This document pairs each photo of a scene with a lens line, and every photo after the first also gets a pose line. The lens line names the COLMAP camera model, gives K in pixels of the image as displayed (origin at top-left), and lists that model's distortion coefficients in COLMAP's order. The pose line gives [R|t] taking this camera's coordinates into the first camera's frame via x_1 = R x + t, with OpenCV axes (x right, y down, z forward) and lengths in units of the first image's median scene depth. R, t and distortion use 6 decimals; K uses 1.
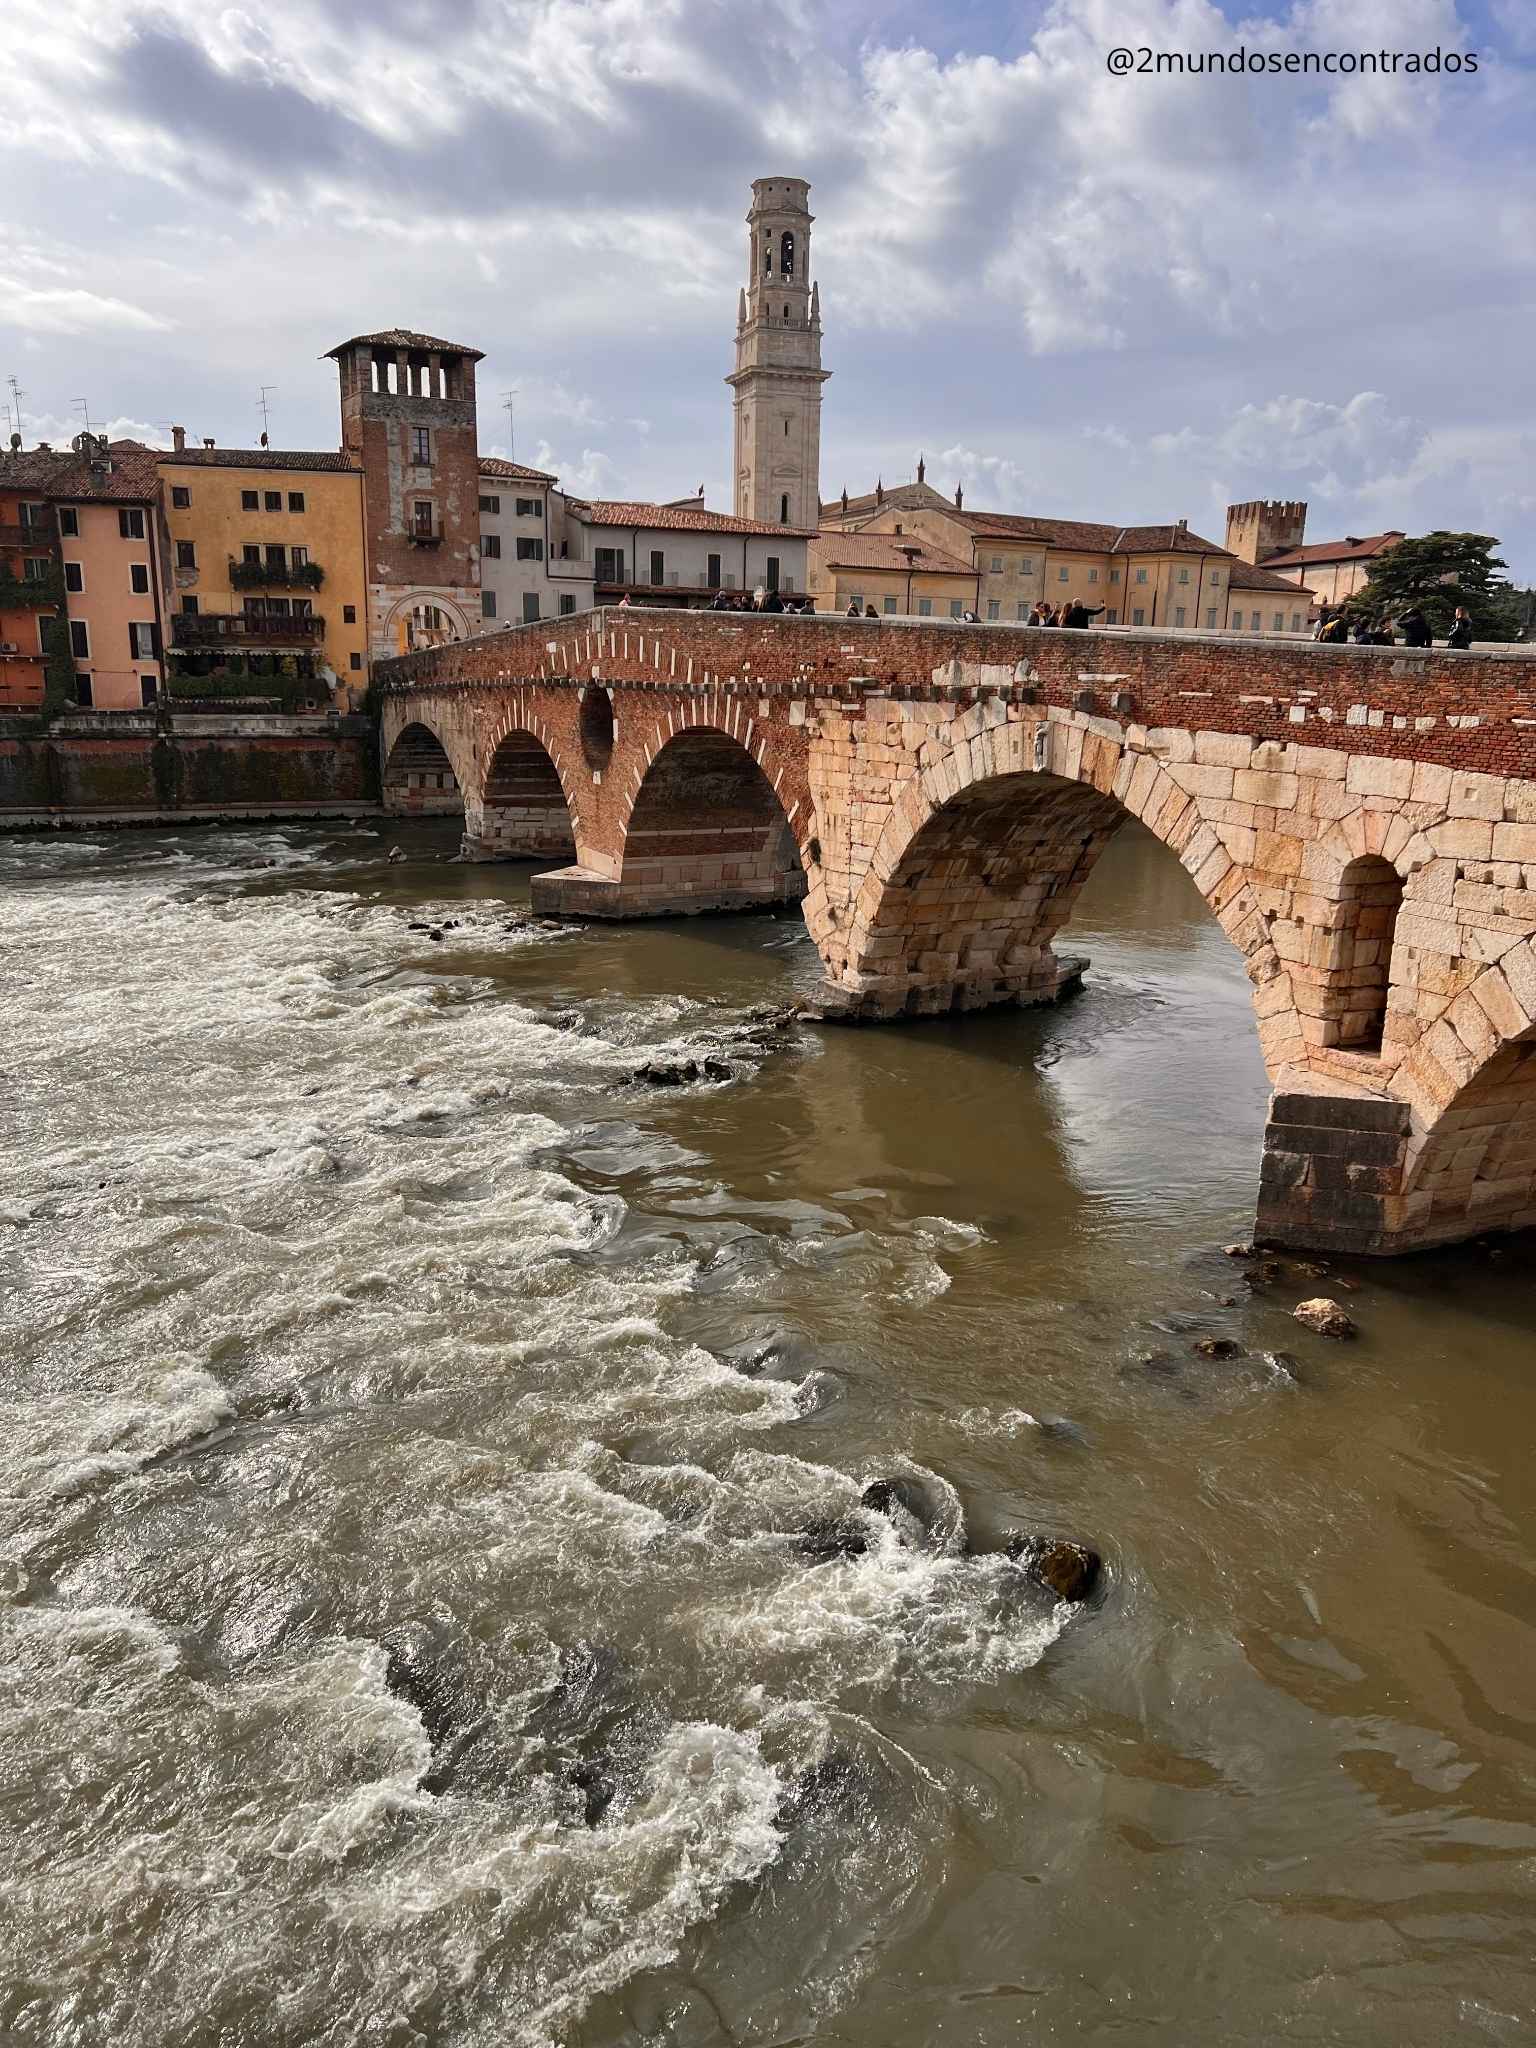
lens RADIAL K [[1490.5, 0, 768.0], [0, 1490.5, 1024.0], [0, 0, 1]] dist [-0.000712, -0.001270]
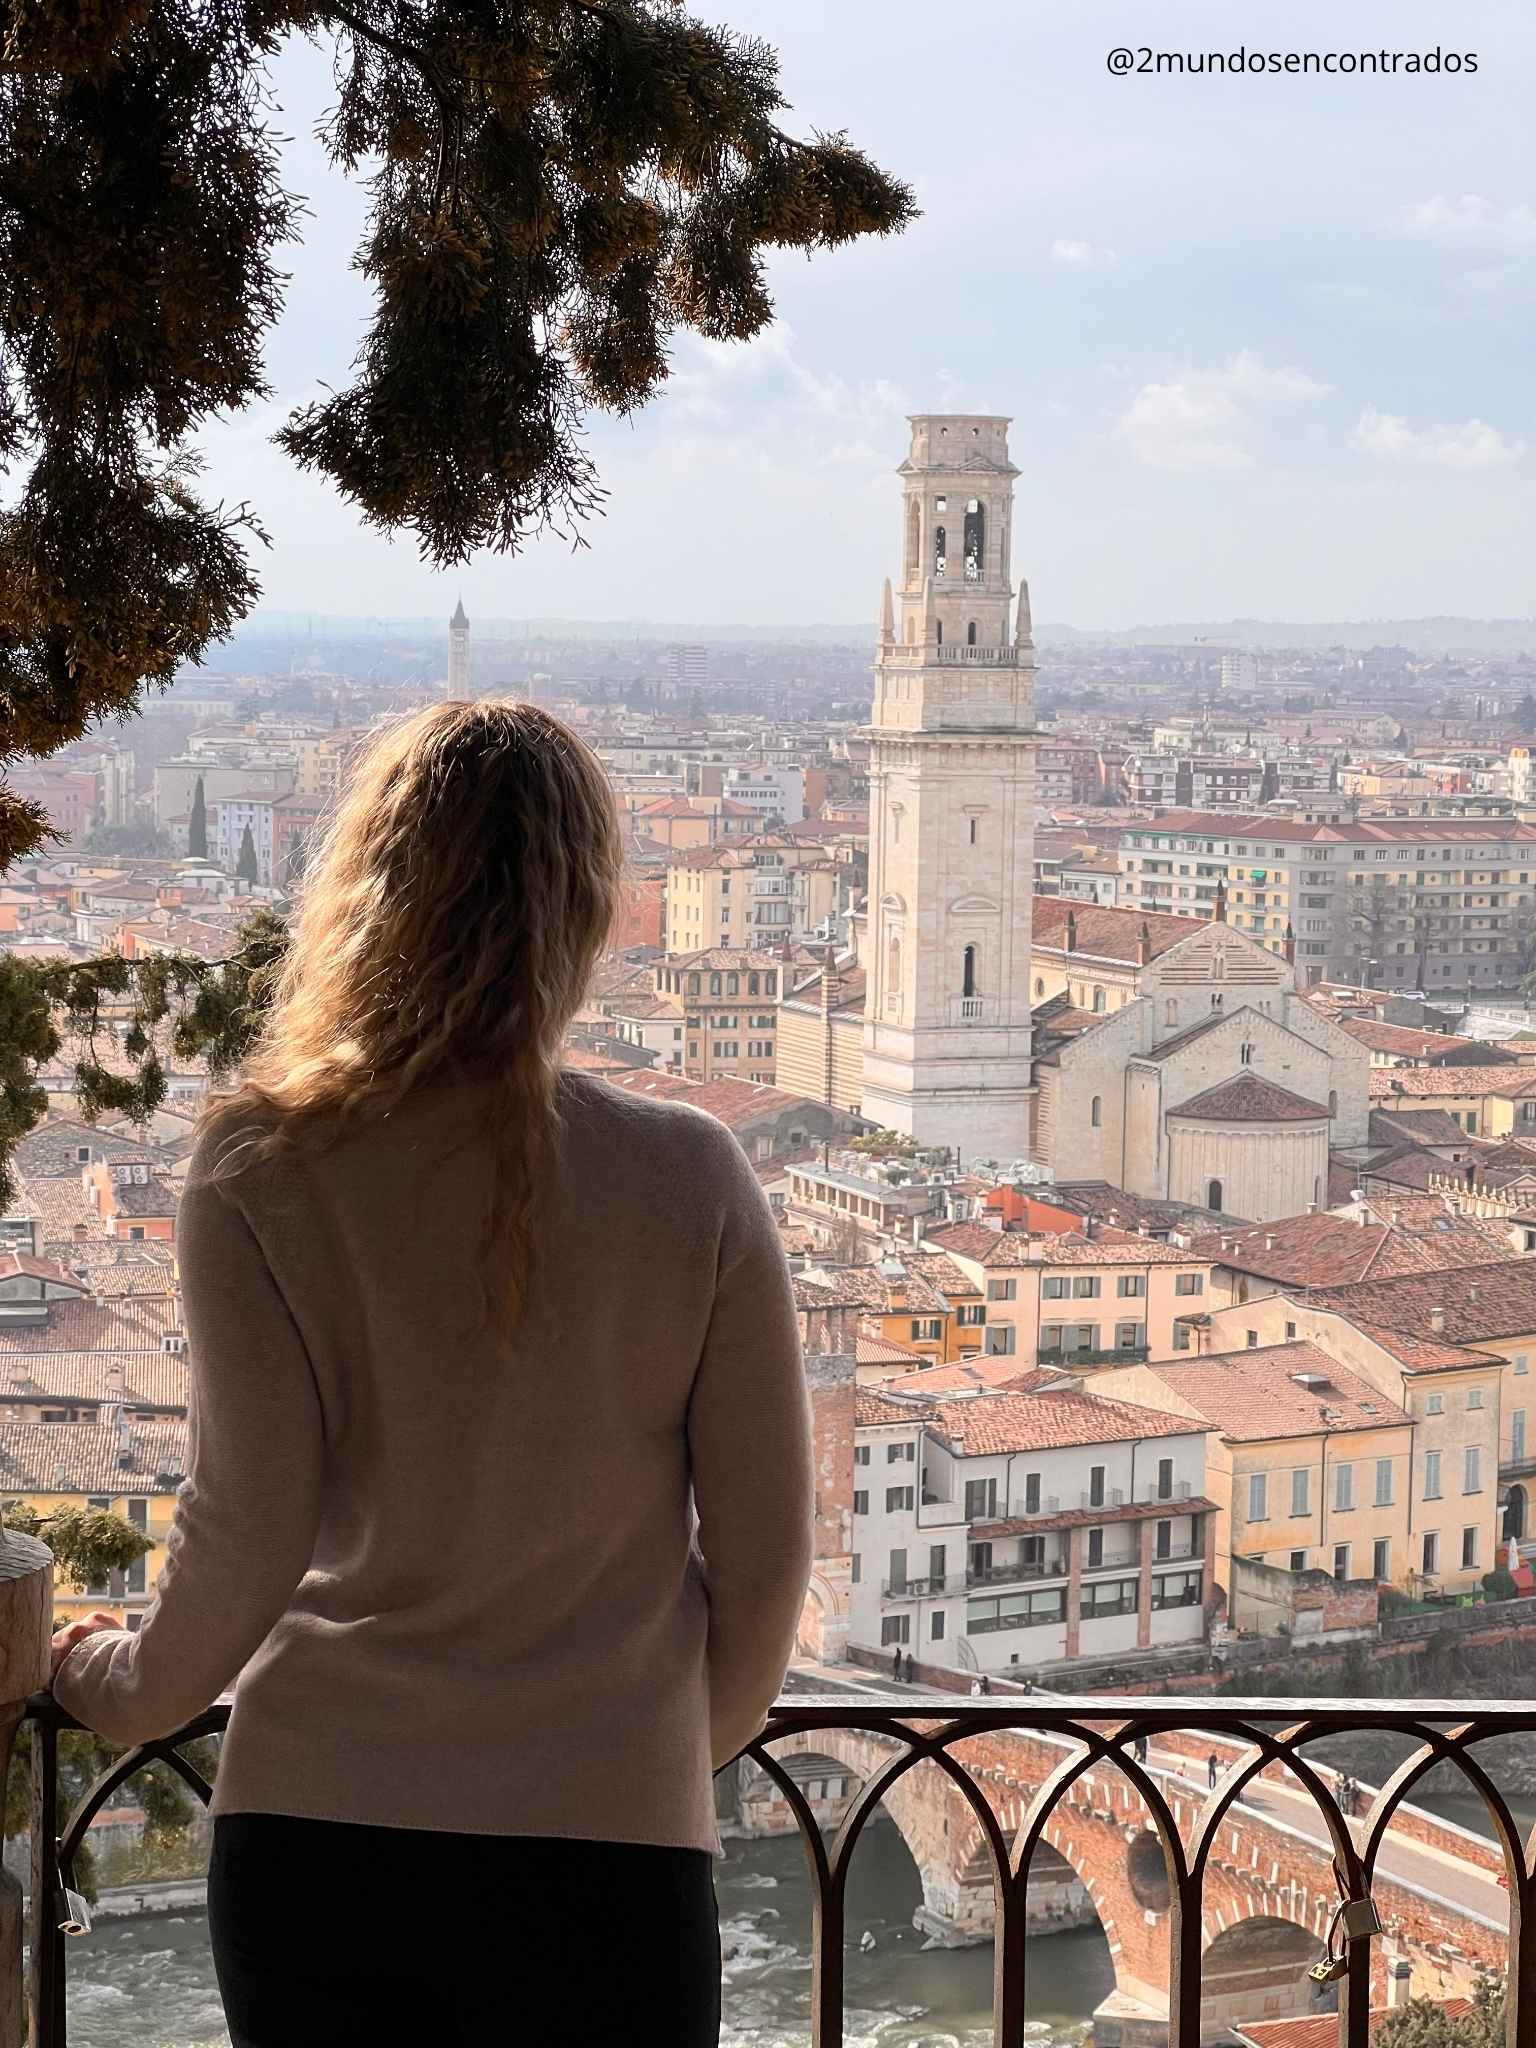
lens RADIAL K [[4173.4, 0, 768.0], [0, 4173.4, 1024.0], [0, 0, 1]] dist [-0.214824, 4.317582]
pose [[0.999478, -0.004306, 0.032013, -0.314412], [0.009882, 0.984321, -0.176107, -0.176047], [-0.030753, 0.176331, 0.983850, -1.361808]]
